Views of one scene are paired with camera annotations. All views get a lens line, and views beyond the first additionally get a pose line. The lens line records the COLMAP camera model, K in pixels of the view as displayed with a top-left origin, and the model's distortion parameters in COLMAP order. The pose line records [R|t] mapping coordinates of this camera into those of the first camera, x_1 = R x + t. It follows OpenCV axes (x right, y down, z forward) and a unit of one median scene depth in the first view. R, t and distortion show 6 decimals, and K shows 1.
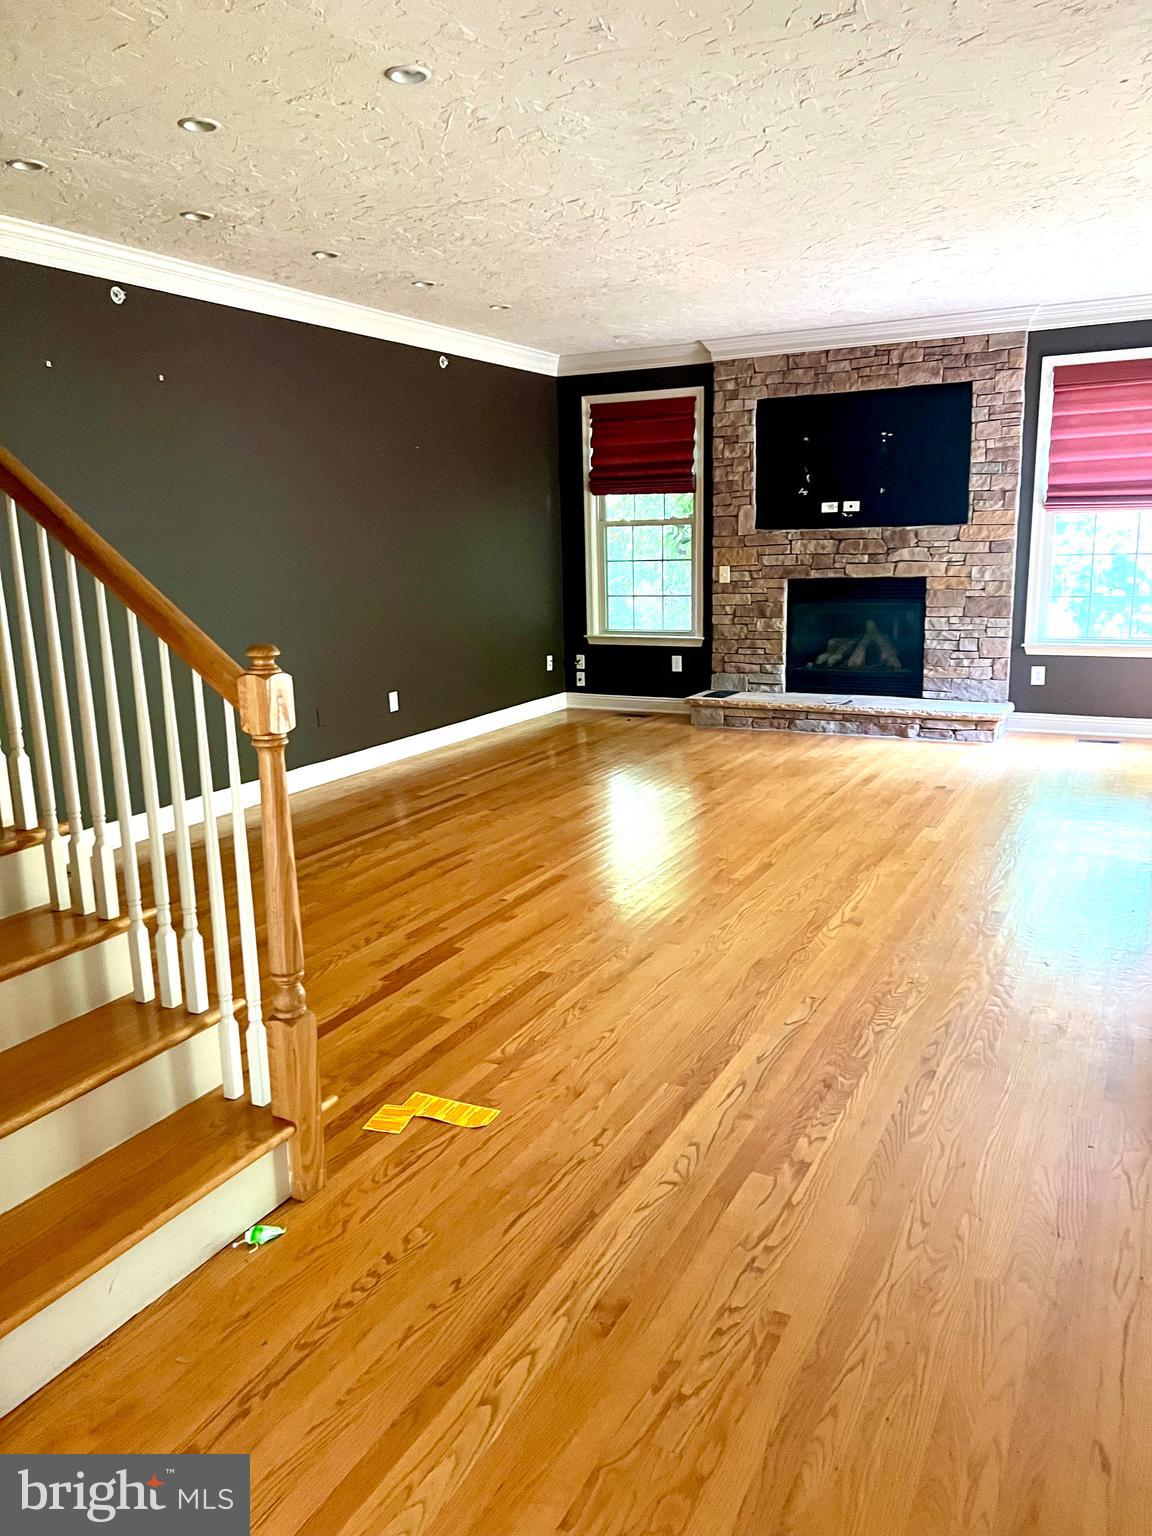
lens RADIAL K [[1151.1, 0, 584.0], [0, 1151.1, 761.4], [0, 0, 1]] dist [0.043489, -0.053967]
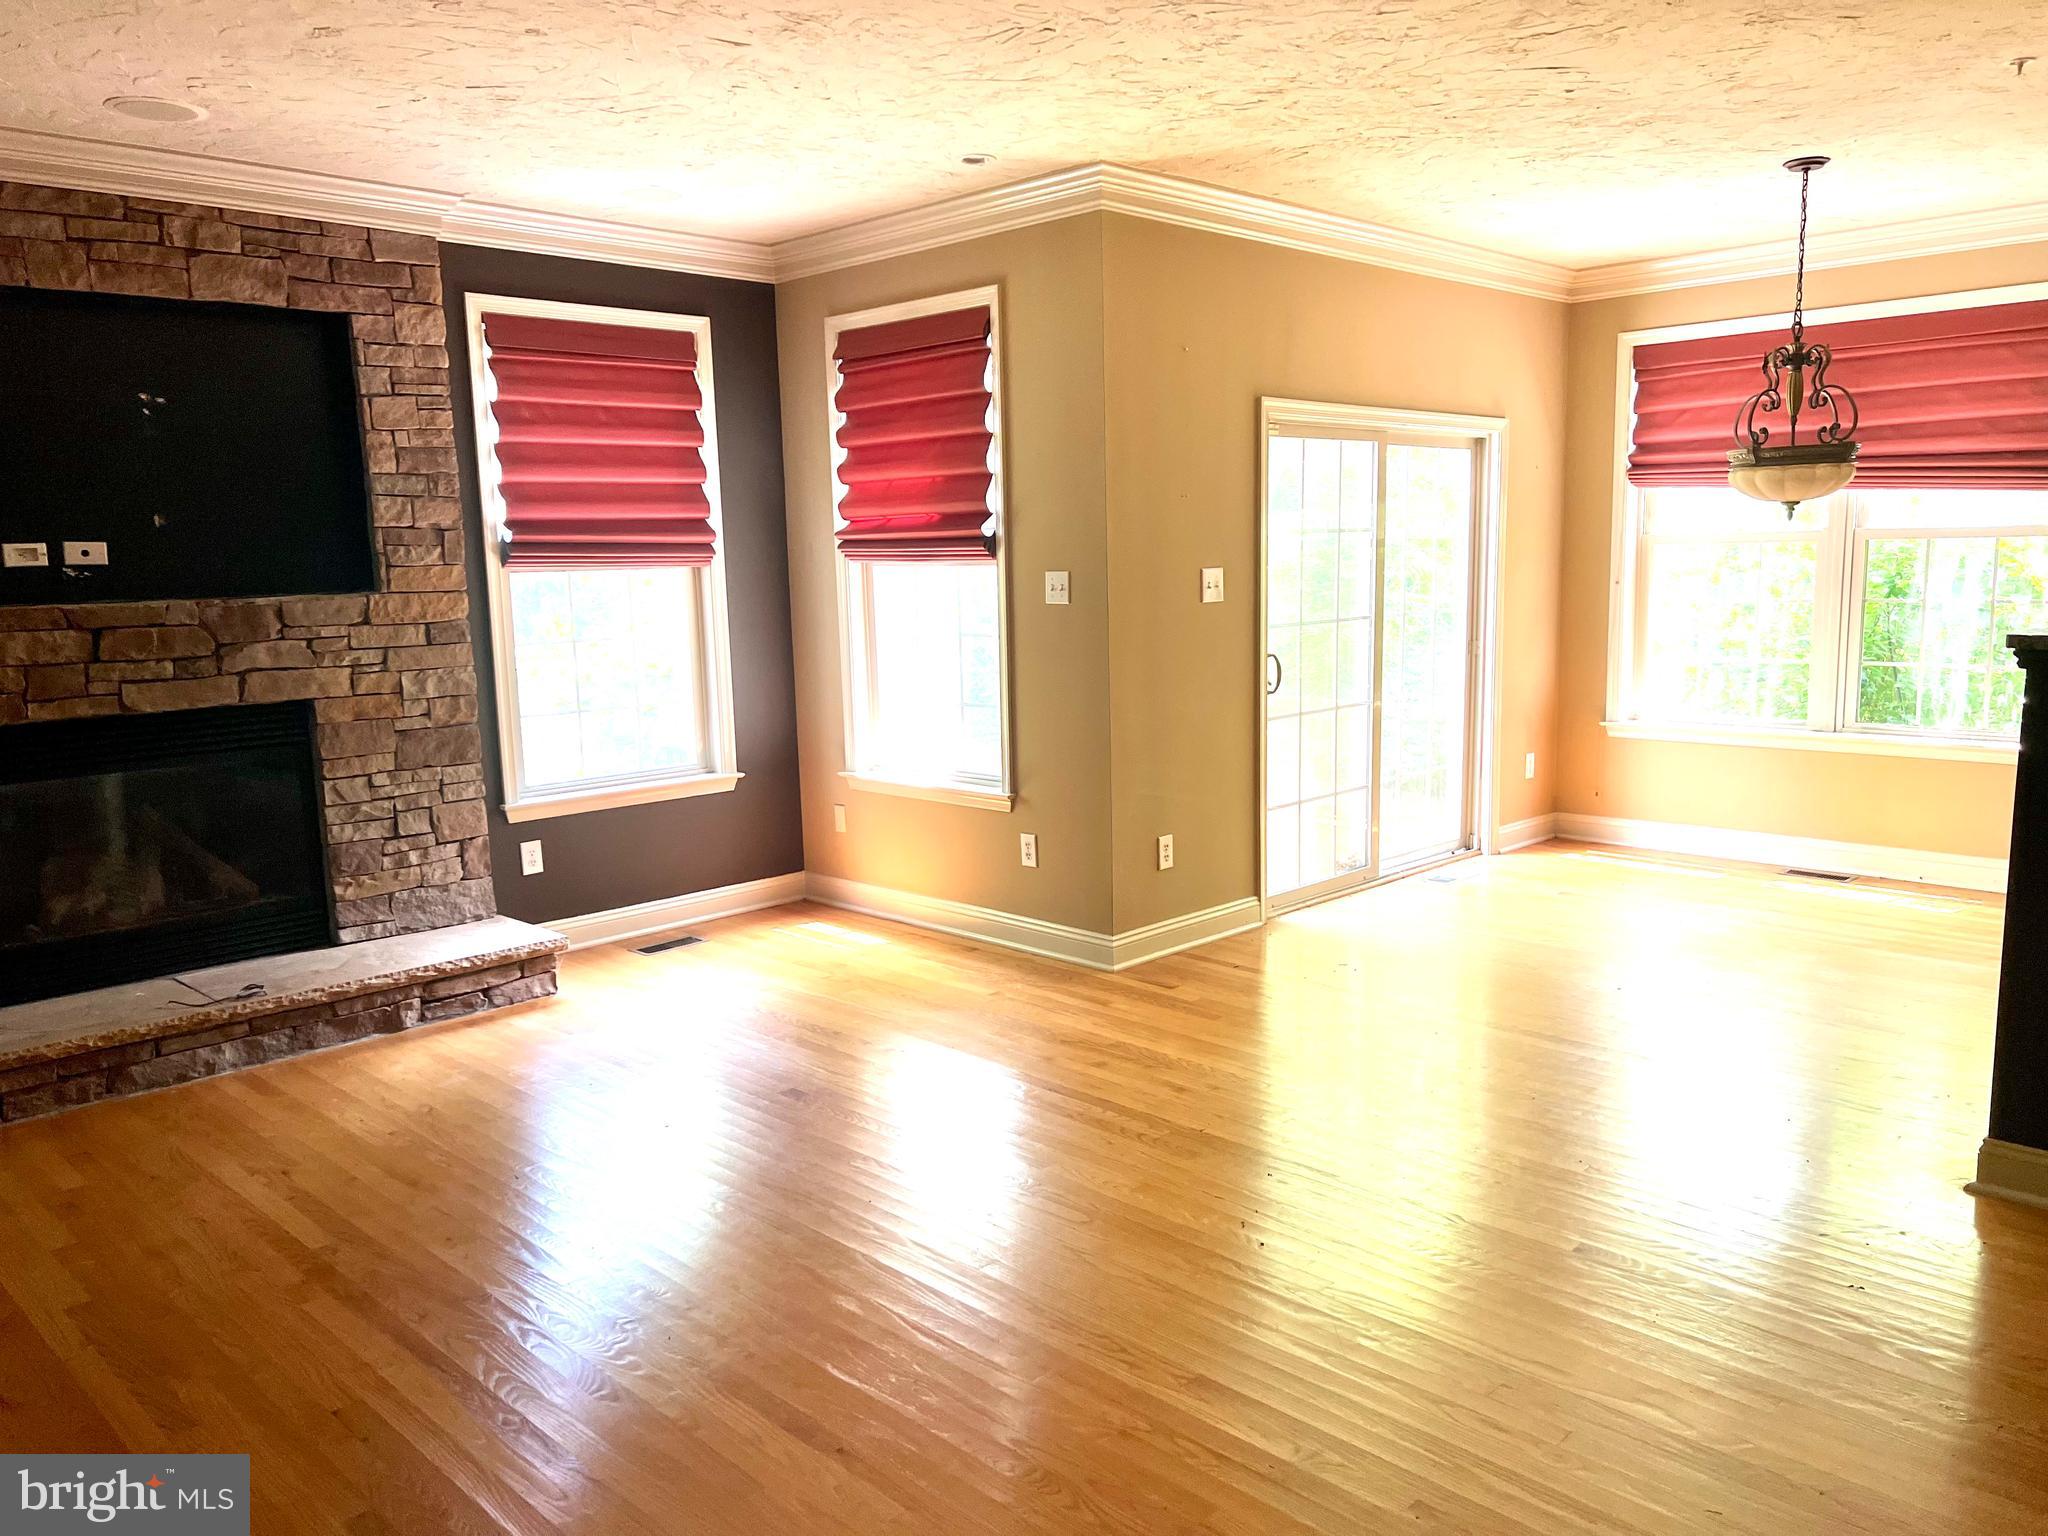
lens RADIAL K [[1534.8, 0, 1032.8], [0, 1534.8, 776.0], [0, 0, 1]] dist [0.043489, -0.053967]
pose [[0.296237, -0.126432, 0.946709, -0.234965], [0.194855, 0.978353, 0.069686, -0.116168], [-0.935027, 0.163827, 0.314460, 0.526901]]
